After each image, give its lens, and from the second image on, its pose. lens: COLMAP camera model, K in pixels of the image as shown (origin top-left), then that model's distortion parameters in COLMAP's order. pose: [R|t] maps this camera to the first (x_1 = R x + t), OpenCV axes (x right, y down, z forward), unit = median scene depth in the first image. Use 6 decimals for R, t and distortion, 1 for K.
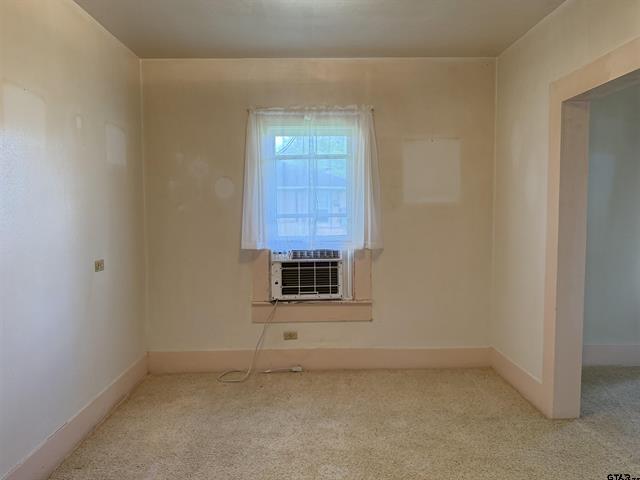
lens RADIAL K [[446.8, 0, 320.3], [0, 446.8, 241.6], [0, 0, 1]] dist [0.116252, -0.138553]
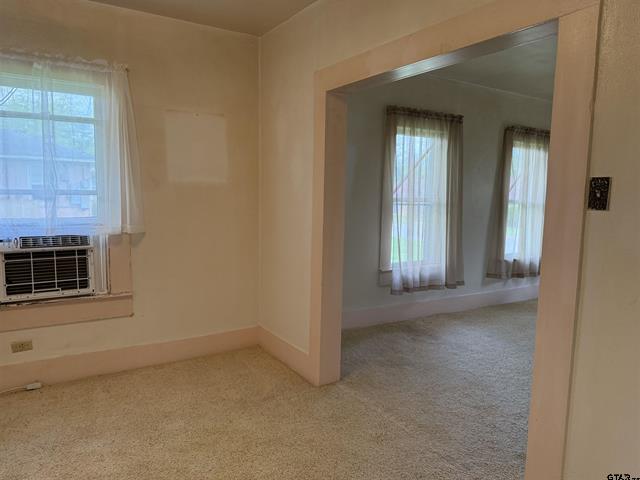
lens RADIAL K [[454.0, 0, 318.0], [0, 454.0, 242.4], [0, 0, 1]] dist [0.044194, -0.062074]
pose [[0.856118, -0.033967, 0.515663, -0.031825], [0.009950, 0.998736, 0.049267, -0.005392], [-0.516685, -0.037048, 0.855374, 0.064765]]
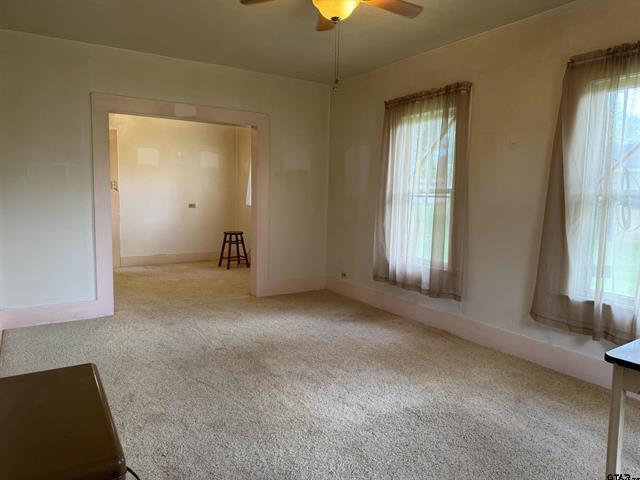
lens RADIAL K [[454.0, 0, 318.0], [0, 454.0, 242.4], [0, 0, 1]] dist [0.044194, -0.062074]
pose [[0.514962, 0.102630, -0.851047, 1.030209], [-0.077775, 0.994306, 0.072845, 0.002384], [0.853677, 0.028678, 0.520012, 0.138008]]
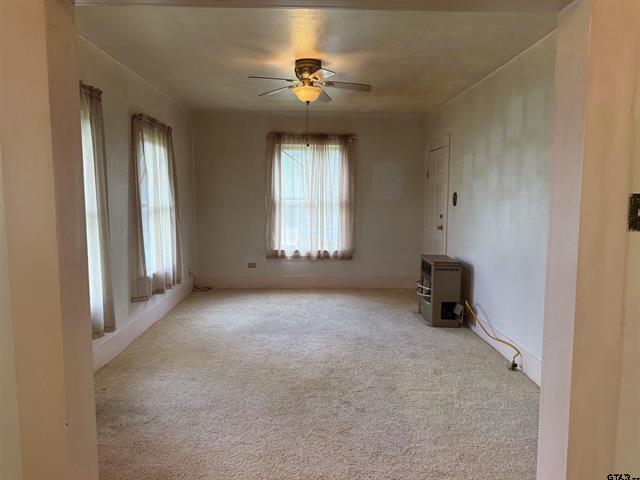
lens RADIAL K [[454.0, 0, 318.0], [0, 454.0, 242.4], [0, 0, 1]] dist [0.044194, -0.062074]
pose [[0.001478, -0.101034, 0.994882, 0.014109], [0.063568, 0.992880, 0.100736, -0.036016], [-0.997976, 0.063094, 0.007890, 0.356801]]
